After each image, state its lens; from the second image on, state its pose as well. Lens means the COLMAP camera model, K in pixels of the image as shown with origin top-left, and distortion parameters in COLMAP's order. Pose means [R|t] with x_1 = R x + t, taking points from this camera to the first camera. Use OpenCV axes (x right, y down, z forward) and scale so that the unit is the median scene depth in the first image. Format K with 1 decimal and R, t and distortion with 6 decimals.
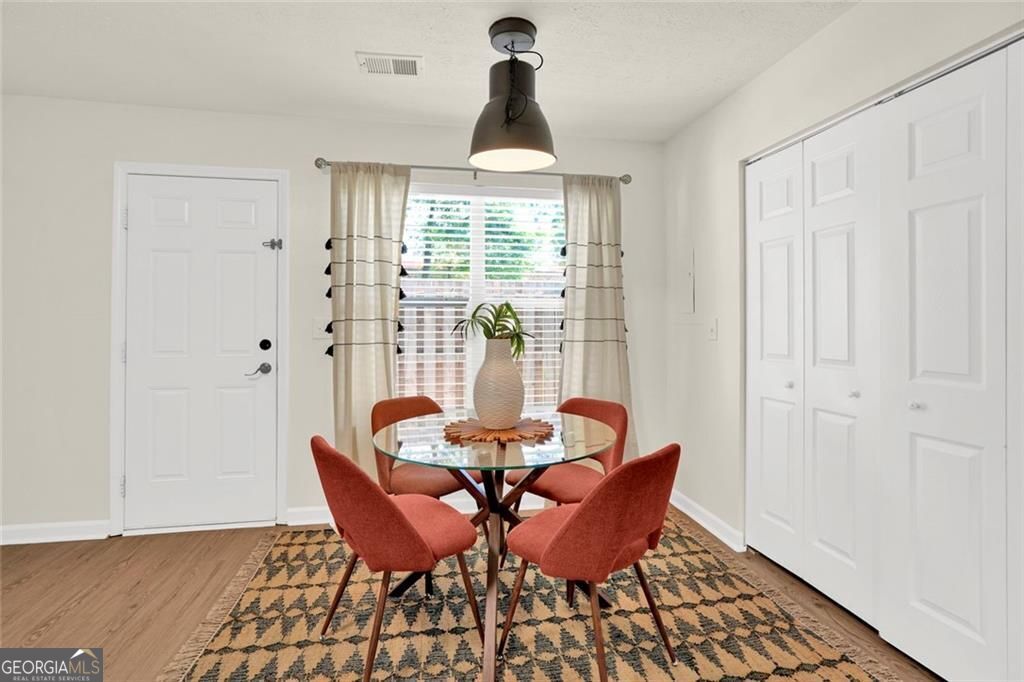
lens RADIAL K [[484.3, 0, 501.5], [0, 484.3, 321.4], [0, 0, 1]] dist [-0.039675, 0.018330]
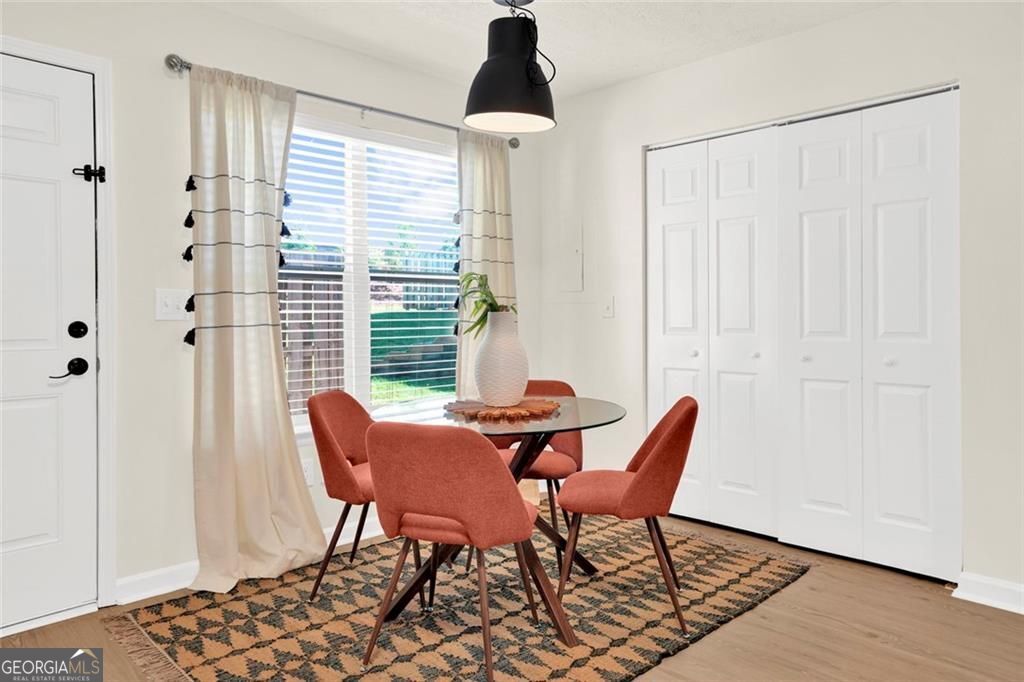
lens RADIAL K [[703.5, 0, 513.4], [0, 703.5, 317.5], [0, 0, 1]] dist [0.002541, 0.002278]
pose [[0.822642, -0.005475, 0.568534, -0.559616], [0.002605, 0.999979, 0.005859, 0.028815], [-0.568554, -0.003339, 0.822639, -0.101838]]
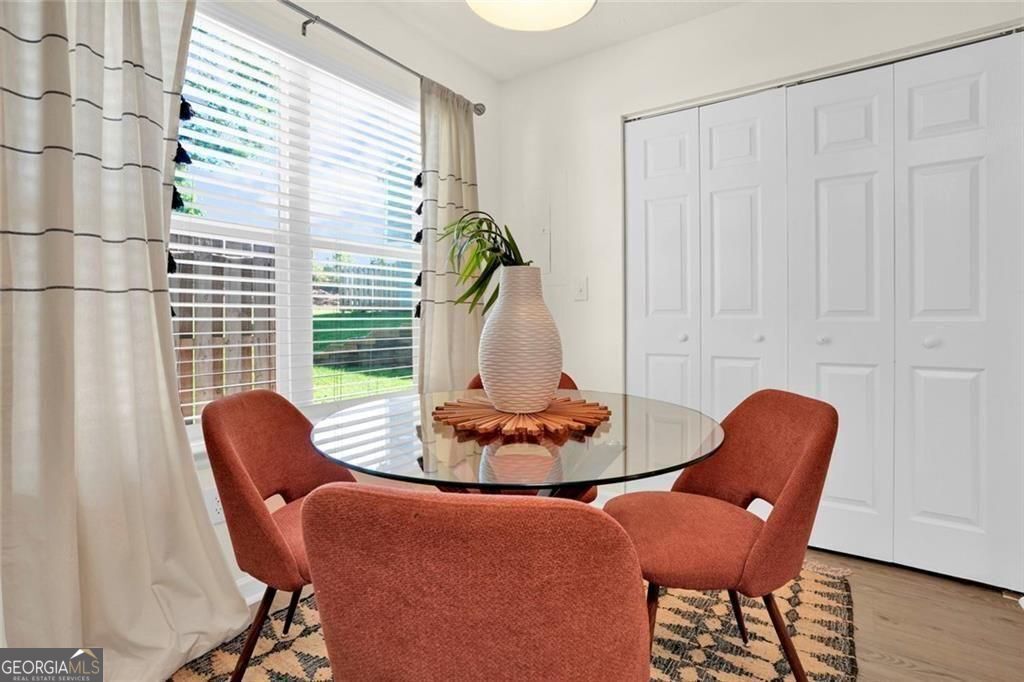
lens RADIAL K [[490.8, 0, 510.4], [0, 490.8, 323.3], [0, 0, 1]] dist [-0.039952, 0.015323]
pose [[0.703985, -0.005509, 0.710194, -0.338692], [-0.000761, 0.999963, 0.008511, 0.074145], [-0.710215, -0.006532, 0.703955, 0.414794]]
